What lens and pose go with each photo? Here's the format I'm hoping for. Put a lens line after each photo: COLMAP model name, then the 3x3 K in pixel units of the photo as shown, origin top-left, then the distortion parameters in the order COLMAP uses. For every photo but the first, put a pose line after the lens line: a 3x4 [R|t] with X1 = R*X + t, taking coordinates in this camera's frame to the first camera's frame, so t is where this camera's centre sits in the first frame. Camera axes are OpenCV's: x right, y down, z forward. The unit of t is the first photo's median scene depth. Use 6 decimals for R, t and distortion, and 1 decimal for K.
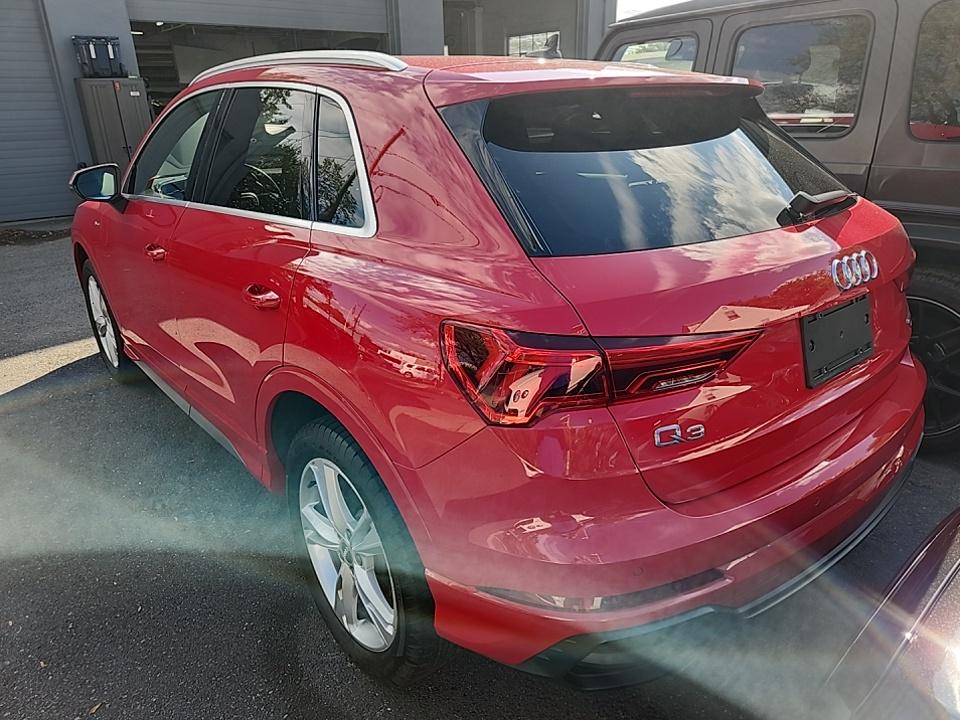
lens RADIAL K [[659.9, 0, 506.0], [0, 659.9, 362.9], [0, 0, 1]] dist [0.066090, -0.062008]
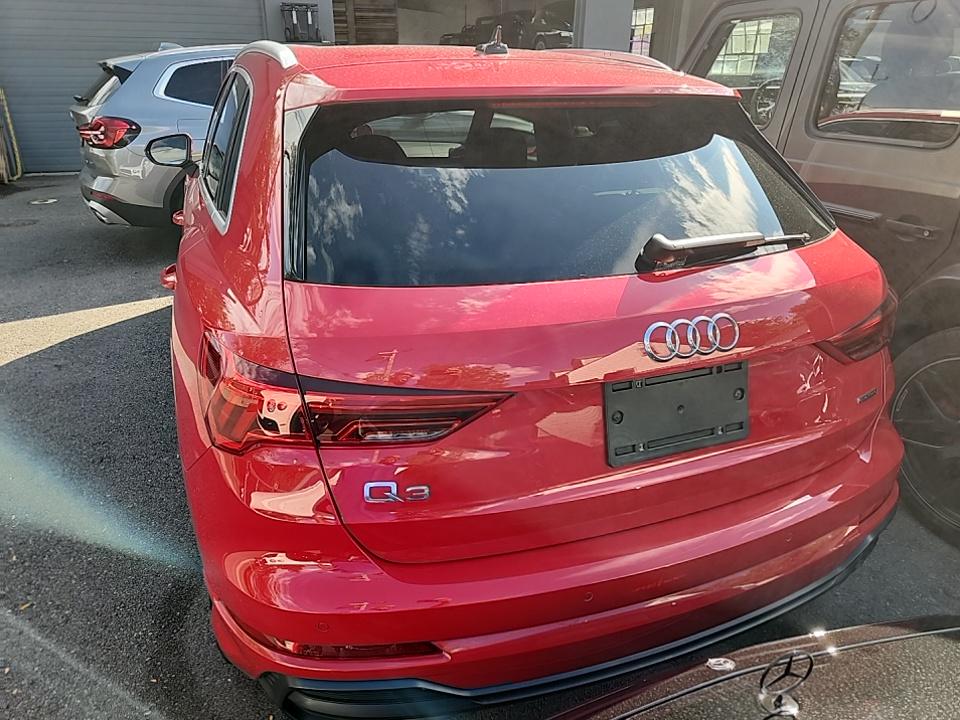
lens RADIAL K [[659.9, 0, 506.0], [0, 659.9, 362.9], [0, 0, 1]] dist [0.066090, -0.062008]
pose [[0.944699, 0.155892, -0.288515, 0.467810], [-0.141317, 0.987429, 0.070809, -0.113355], [0.295927, -0.026121, 0.954853, 0.128436]]
